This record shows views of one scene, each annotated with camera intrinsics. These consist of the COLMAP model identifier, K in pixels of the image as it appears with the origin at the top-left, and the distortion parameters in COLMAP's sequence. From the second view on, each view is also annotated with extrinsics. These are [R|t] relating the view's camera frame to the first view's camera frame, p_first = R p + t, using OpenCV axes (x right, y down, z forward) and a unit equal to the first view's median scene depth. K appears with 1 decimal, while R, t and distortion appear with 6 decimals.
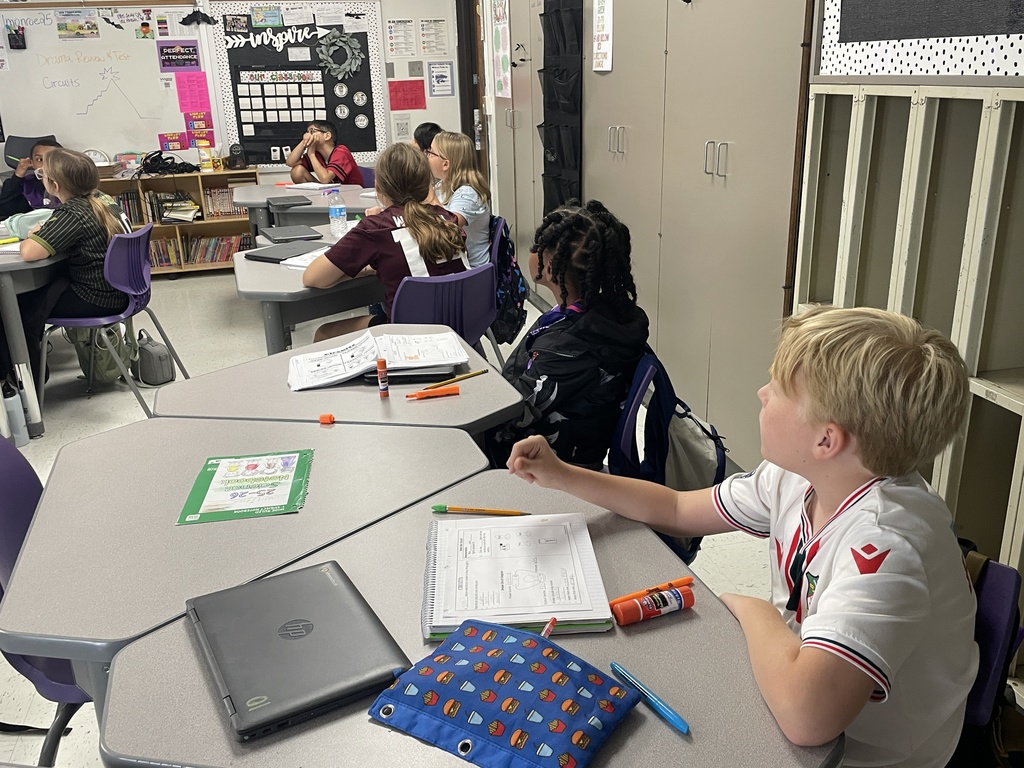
lens RADIAL K [[914.9, 0, 512.0], [0, 914.9, 384.0], [0, 0, 1]] dist [0.003822, -0.015850]
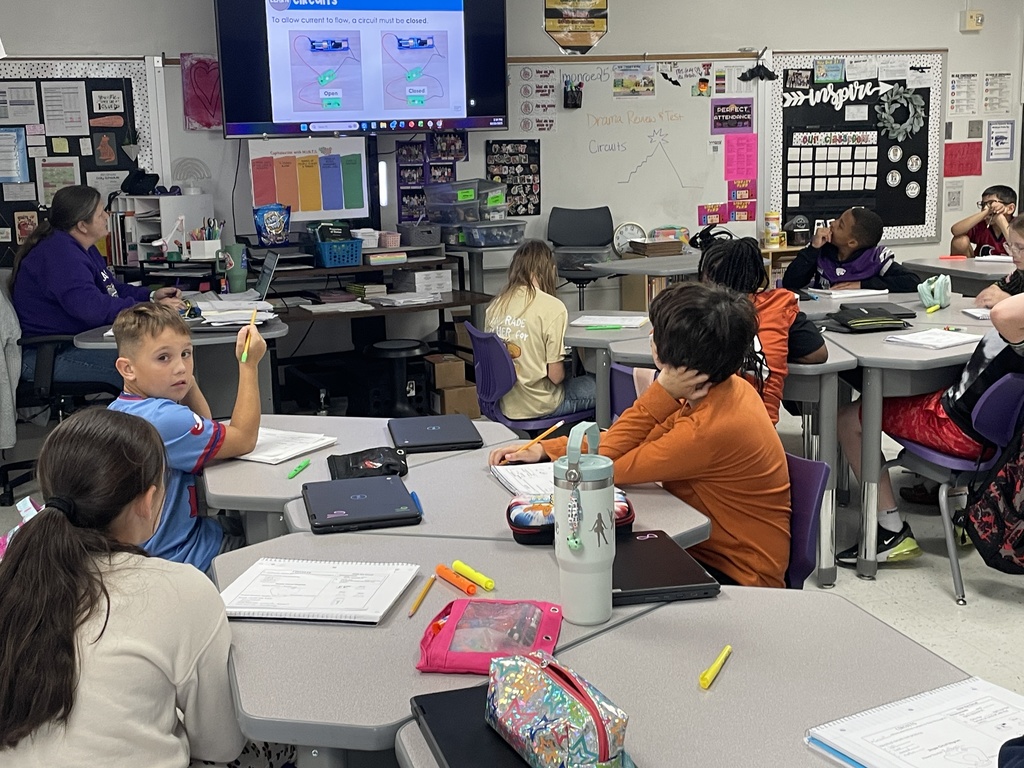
lens RADIAL K [[1270.2, 0, 511.9], [0, 1270.2, 333.7], [0, 0, 1]] dist [0.236936, -0.631659]
pose [[0.999408, -0.006240, 0.033832, -0.593779], [0.012436, 0.982443, -0.186148, 0.059321], [-0.032077, 0.186459, 0.981939, -0.127171]]
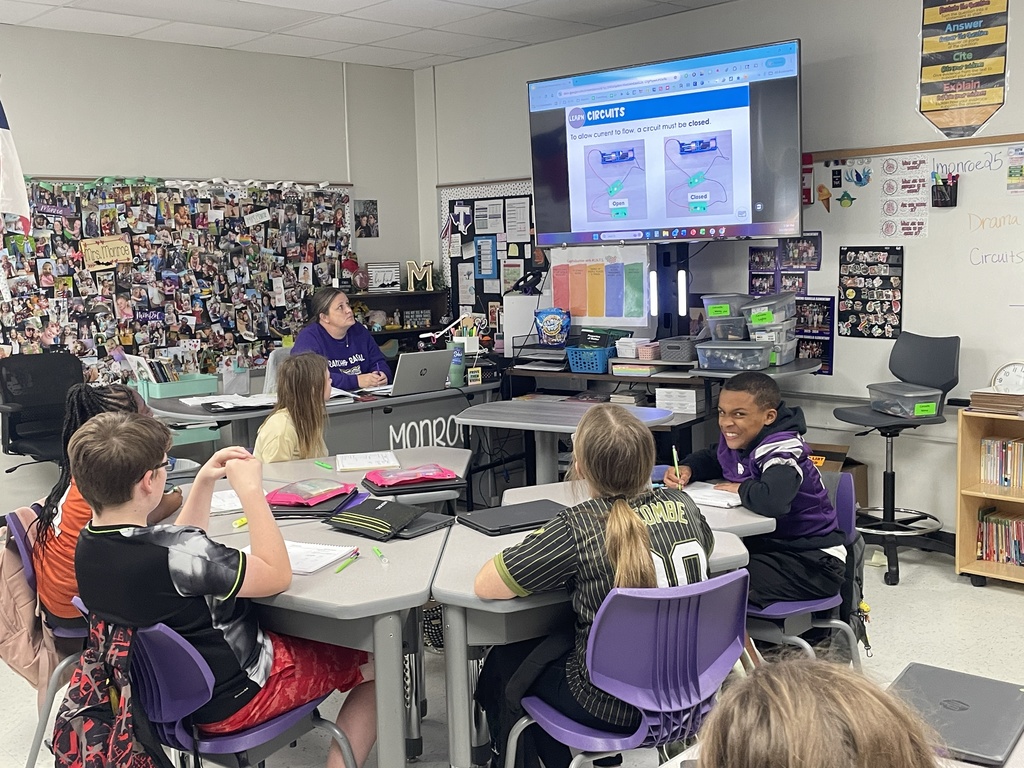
lens RADIAL K [[1114.5, 0, 512.0], [0, 1114.5, 384.0], [0, 0, 1]] dist [0.060923, -0.008553]
pose [[0.490589, 0.122684, -0.862712, 0.024410], [-0.276586, 0.960767, -0.020654, -0.129783], [0.826331, 0.248746, 0.505274, 0.335038]]
